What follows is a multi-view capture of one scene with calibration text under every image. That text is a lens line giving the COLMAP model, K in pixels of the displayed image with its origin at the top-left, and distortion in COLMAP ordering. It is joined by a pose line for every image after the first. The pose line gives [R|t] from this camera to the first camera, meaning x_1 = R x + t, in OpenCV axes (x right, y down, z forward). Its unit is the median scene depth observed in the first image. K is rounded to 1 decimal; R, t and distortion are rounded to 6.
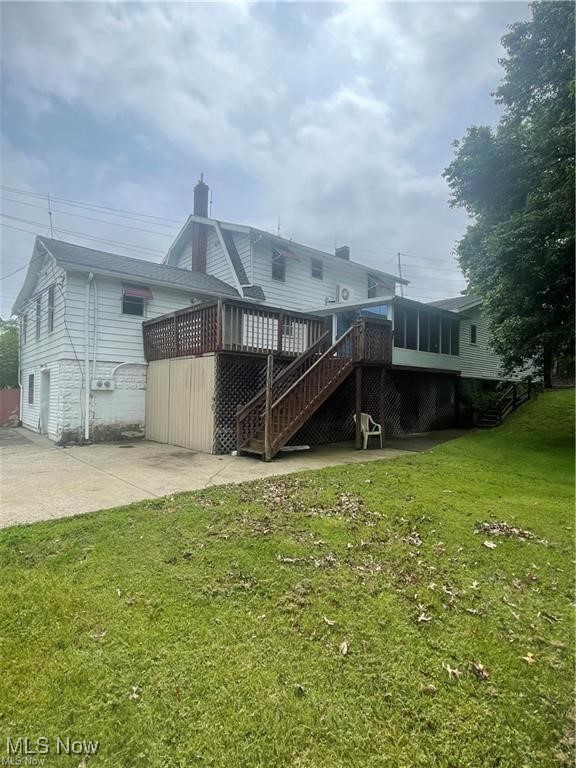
lens RADIAL K [[409.5, 0, 283.7], [0, 409.5, 383.8], [0, 0, 1]] dist [-0.008074, 0.000782]
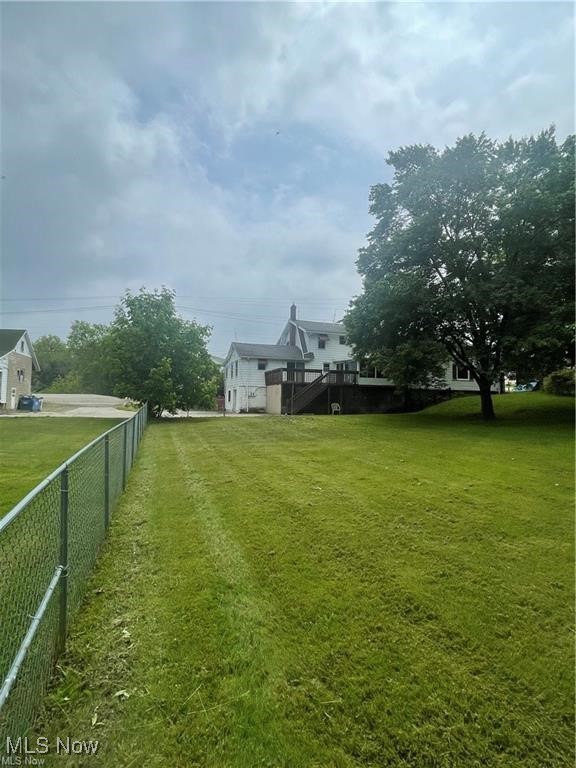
lens RADIAL K [[409.5, 0, 289.4], [0, 409.5, 385.0], [0, 0, 1]] dist [-0.008074, 0.000782]
pose [[0.931879, -0.021815, -0.362112, 0.848495], [0.013658, 0.999592, -0.025071, 0.013088], [0.362512, 0.018417, 0.931797, -1.598526]]
